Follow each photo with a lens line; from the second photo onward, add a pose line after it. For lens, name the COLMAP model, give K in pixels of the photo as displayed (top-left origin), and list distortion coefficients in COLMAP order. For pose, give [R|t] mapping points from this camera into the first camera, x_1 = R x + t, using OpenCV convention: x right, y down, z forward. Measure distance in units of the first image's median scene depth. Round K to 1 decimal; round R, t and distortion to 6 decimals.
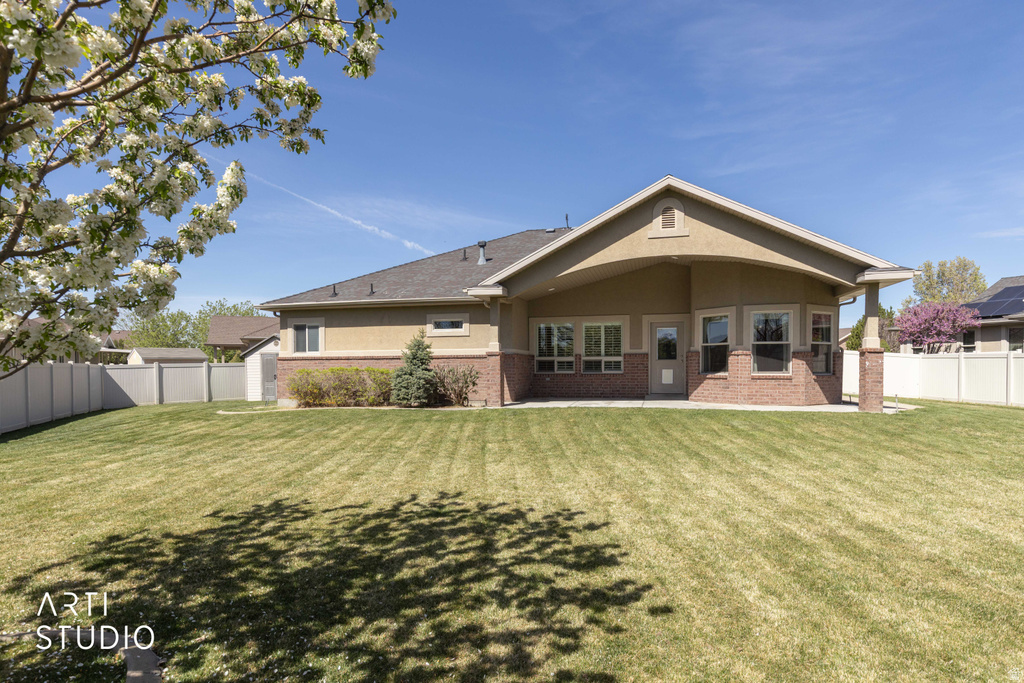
lens RADIAL K [[565.4, 0, 512.4], [0, 565.4, 374.0], [0, 0, 1]] dist [-0.001728, -0.001210]
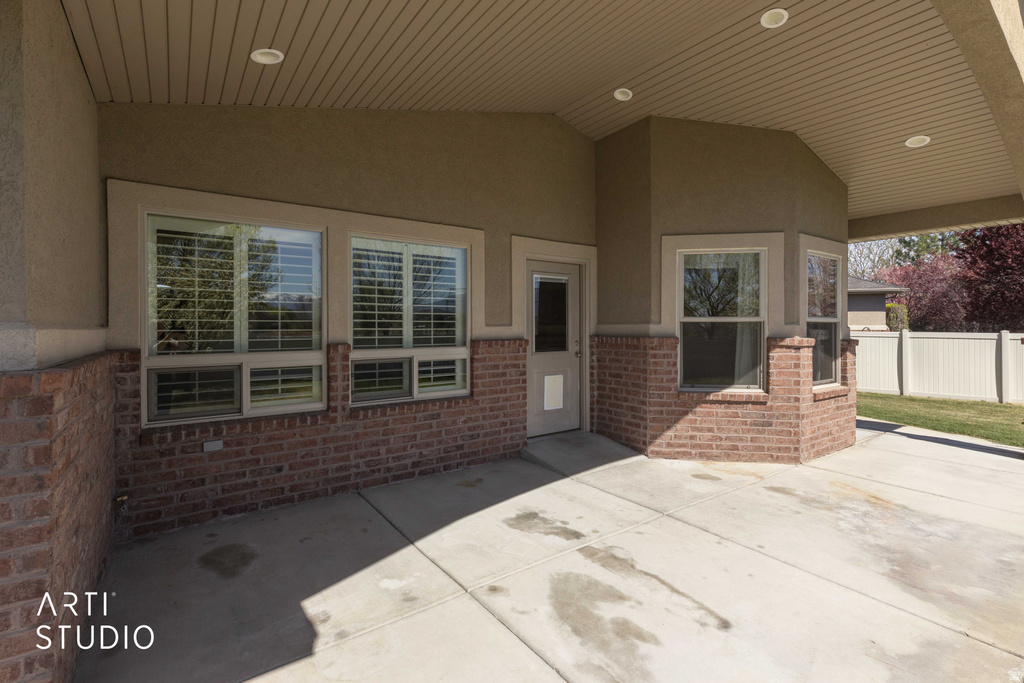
lens RADIAL K [[470.0, 0, 514.8], [0, 470.0, 332.7], [0, 0, 1]] dist [0.009779, -0.000176]
pose [[0.639811, -0.007109, 0.768499, -0.010934], [0.009292, 0.999956, 0.001515, -0.045197], [-0.768476, 0.006172, 0.639849, 0.897882]]
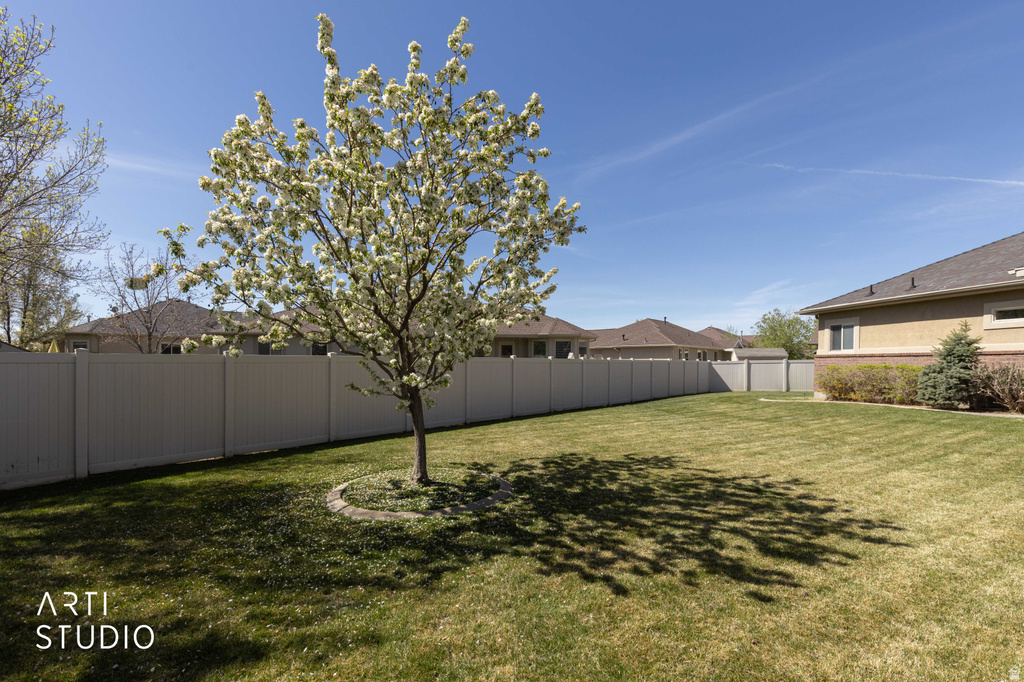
lens RADIAL K [[470.3, 0, 514.1], [0, 470.3, 364.0], [0, 0, 1]] dist [0.001366, -0.000001]
pose [[0.433304, 0.006708, -0.901223, 0.208323], [-0.015546, 0.999879, -0.000032, -0.002366], [0.901114, 0.014024, 0.433356, 0.048992]]
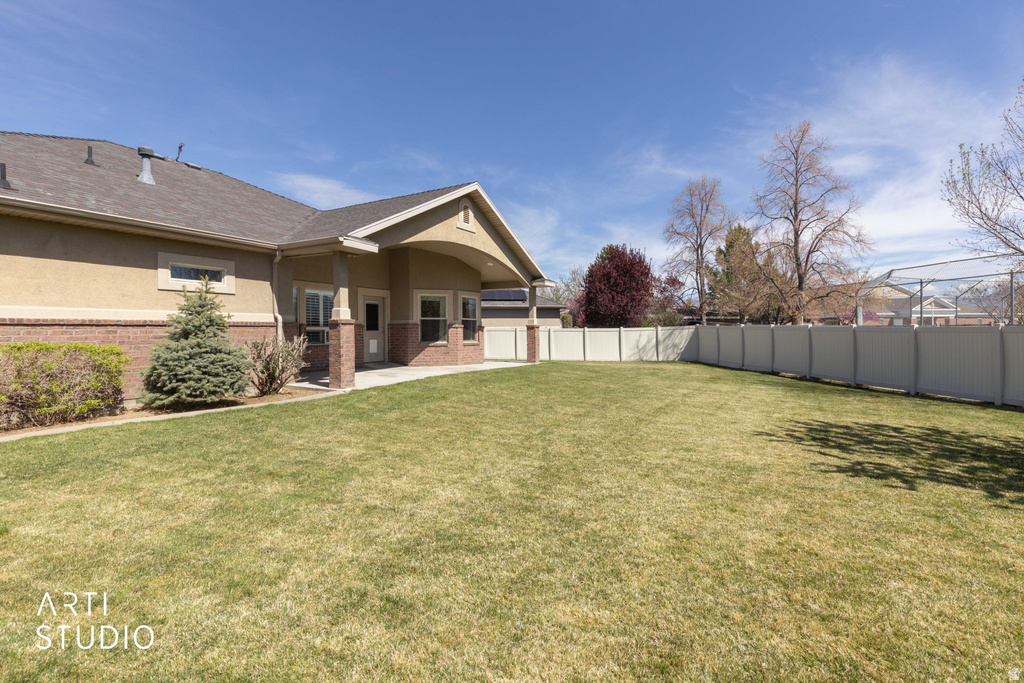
lens RADIAL K [[470.0, 0, 514.8], [0, 470.0, 332.7], [0, 0, 1]] dist [0.009779, -0.000176]
pose [[0.265839, 0.002734, 0.964013, -0.588116], [0.017624, 0.999815, -0.007696, -0.010759], [-0.963856, 0.019036, 0.265742, 0.558871]]
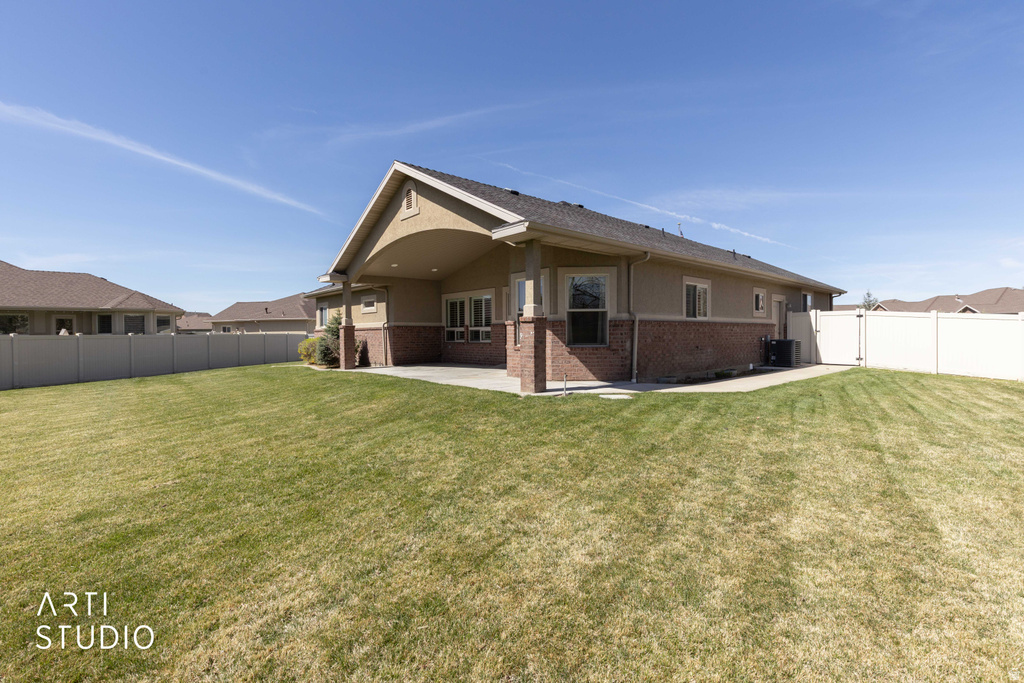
lens RADIAL K [[463.7, 0, 535.5], [0, 463.7, 339.9], [0, 0, 1]] dist [0.004440, 0.000023]
pose [[0.849614, 0.003032, -0.527396, 0.838173], [-0.001141, 0.999992, 0.003911, -0.010844], [0.527403, -0.002721, 0.849611, 0.330786]]
